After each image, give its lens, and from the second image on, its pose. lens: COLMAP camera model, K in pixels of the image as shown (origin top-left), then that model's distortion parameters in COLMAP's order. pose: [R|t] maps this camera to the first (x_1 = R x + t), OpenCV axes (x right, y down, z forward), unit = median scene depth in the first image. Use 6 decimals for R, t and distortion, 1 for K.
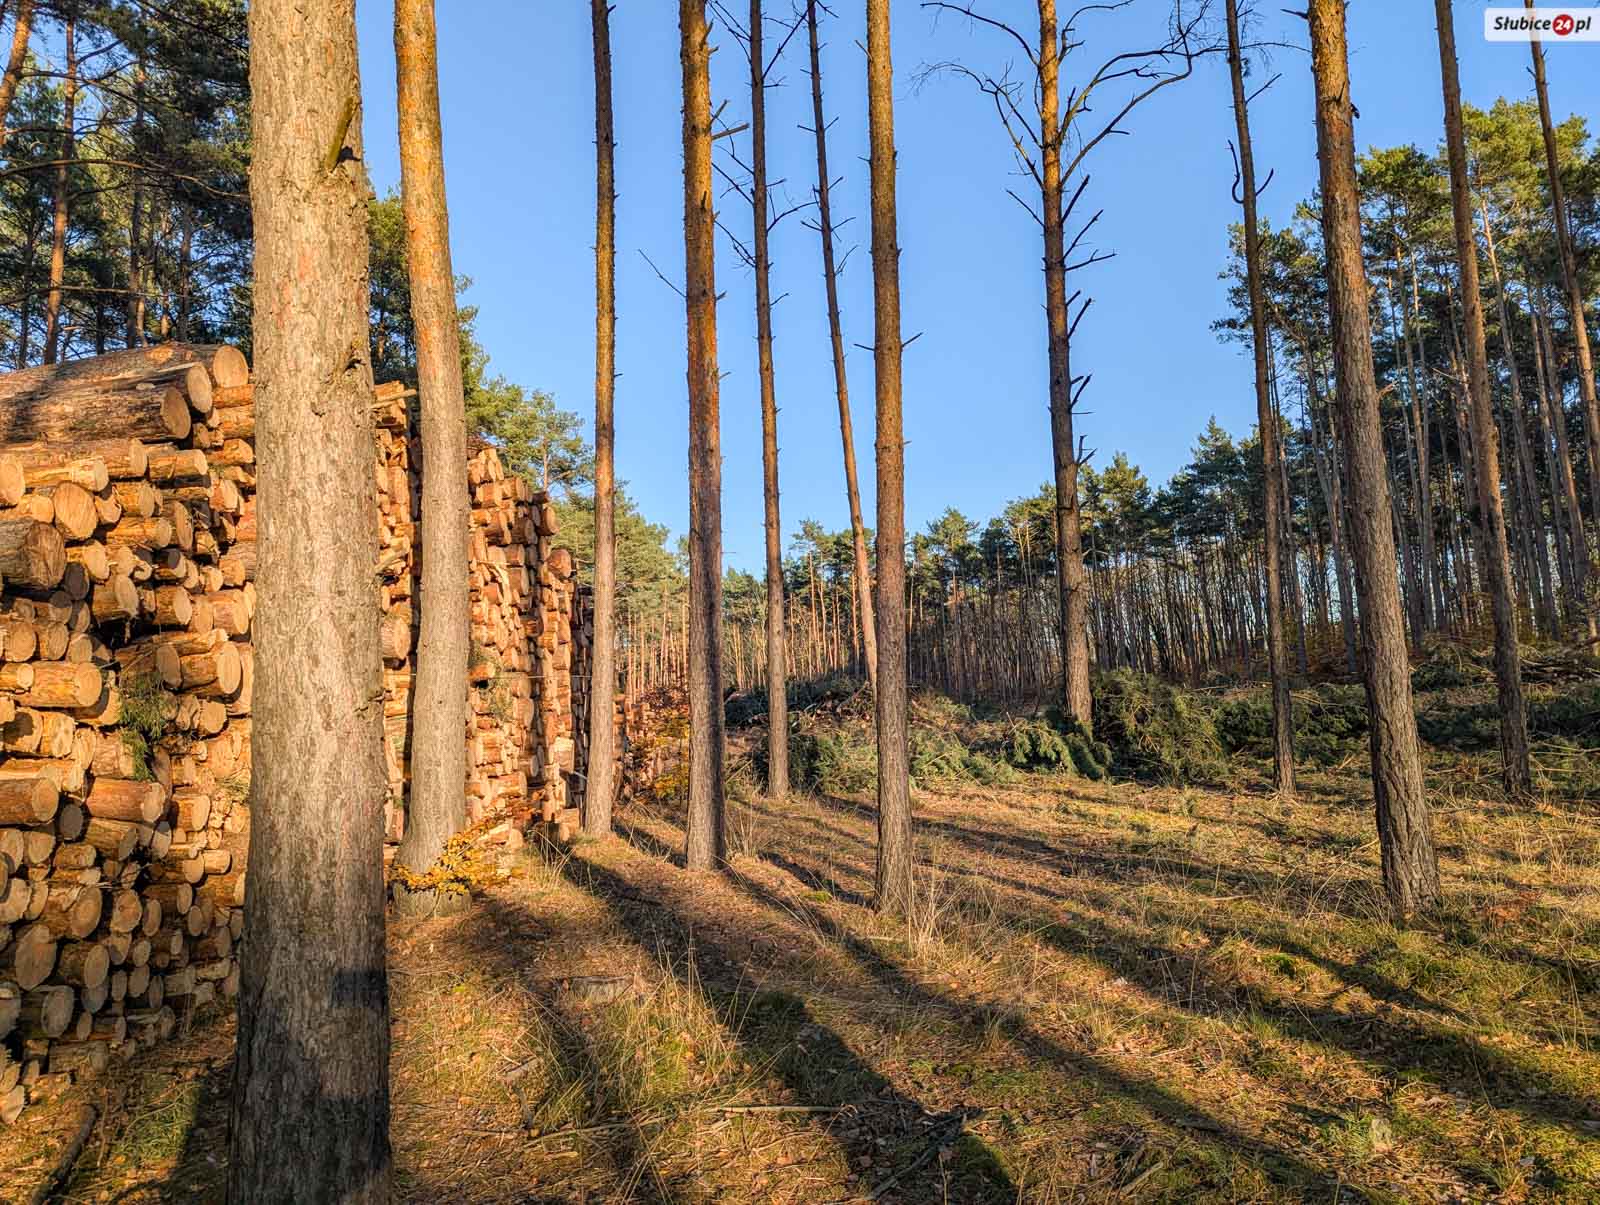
lens RADIAL K [[1140.3, 0, 800.0], [0, 1140.3, 602.5], [0, 0, 1]] dist [0.034263, -0.002612]
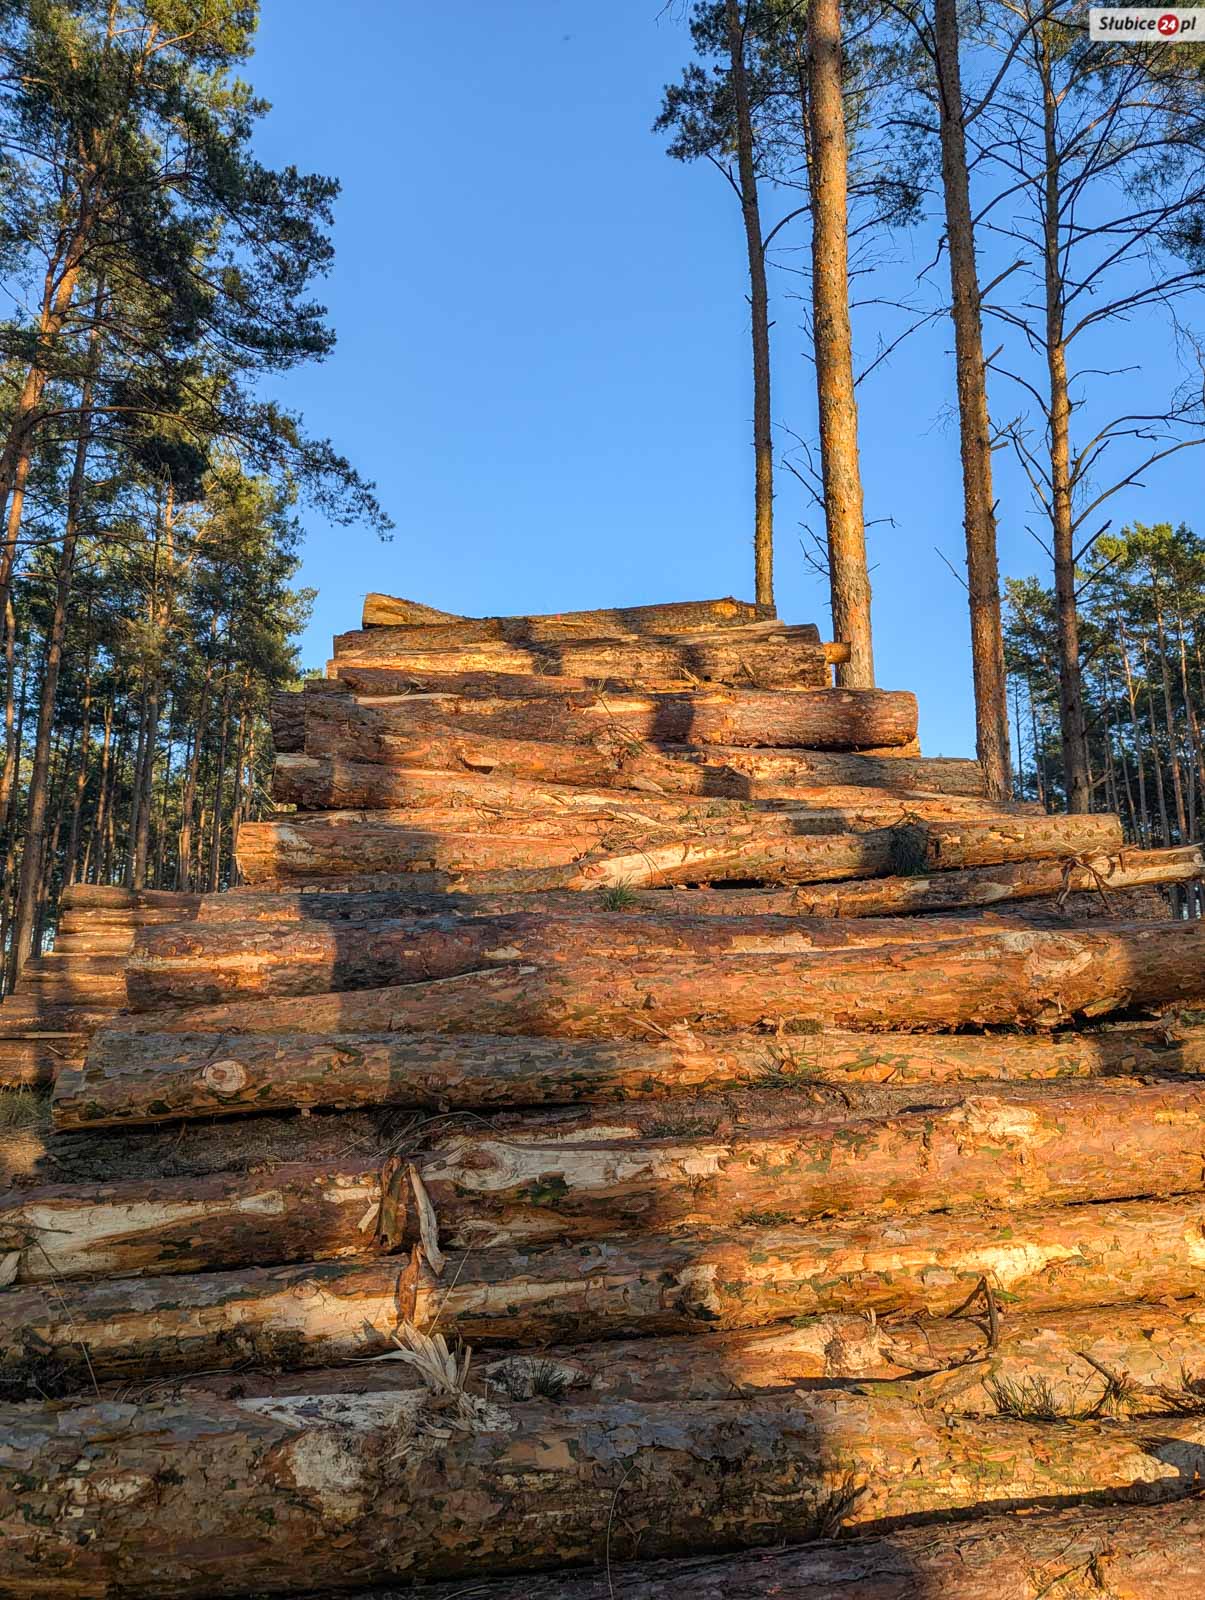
lens RADIAL K [[1140.3, 0, 602.5], [0, 1140.3, 800.0], [0, 0, 1]] dist [0.034263, -0.002612]
pose [[0.993019, 0.072428, 0.093100, -0.285604], [-0.062909, 0.992854, -0.101405, 0.022612], [-0.099779, 0.094840, 0.990479, 0.013741]]
